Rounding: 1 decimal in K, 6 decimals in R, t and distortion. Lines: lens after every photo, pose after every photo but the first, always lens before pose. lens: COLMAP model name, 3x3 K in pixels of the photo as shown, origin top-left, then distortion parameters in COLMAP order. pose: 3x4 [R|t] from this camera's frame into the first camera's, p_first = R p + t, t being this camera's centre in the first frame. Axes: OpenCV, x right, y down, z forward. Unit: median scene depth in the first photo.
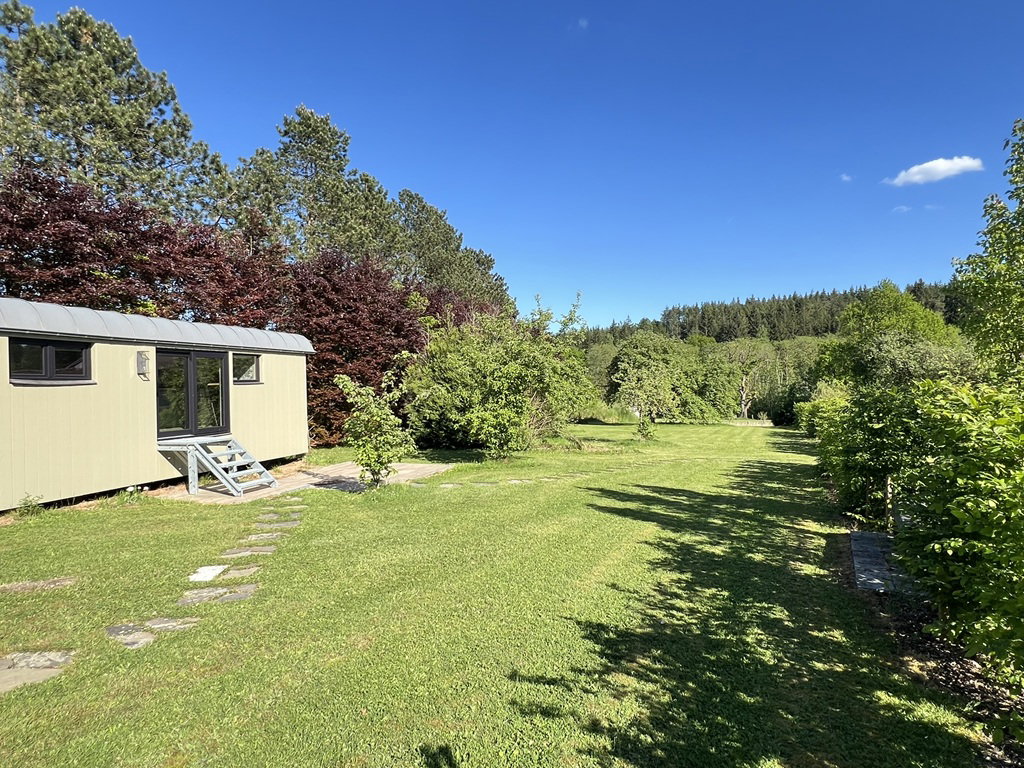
lens RADIAL K [[587.5, 0, 508.6], [0, 587.5, 387.0], [0, 0, 1]] dist [-0.000173, 0.000516]
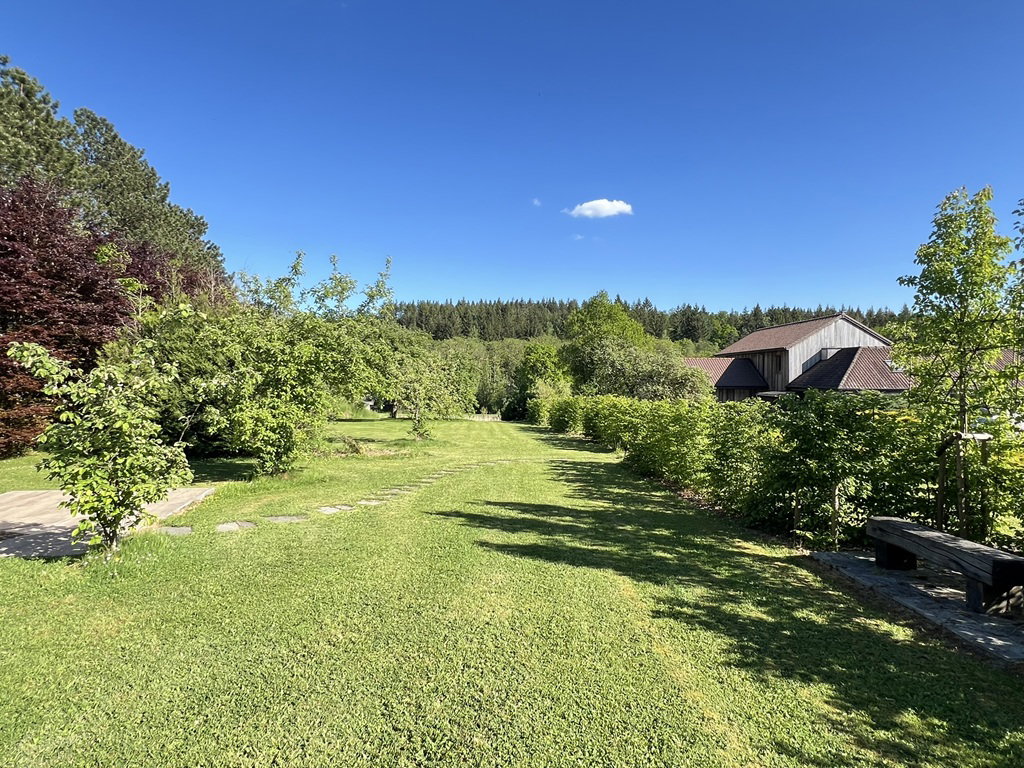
lens RADIAL K [[587.5, 0, 508.5], [0, 587.5, 383.0], [0, 0, 1]] dist [-0.000173, 0.000516]
pose [[0.885190, 0.021084, 0.464751, -0.073010], [-0.022392, 0.999746, -0.002705, 0.003958], [-0.464690, -0.008012, 0.885437, 0.160511]]
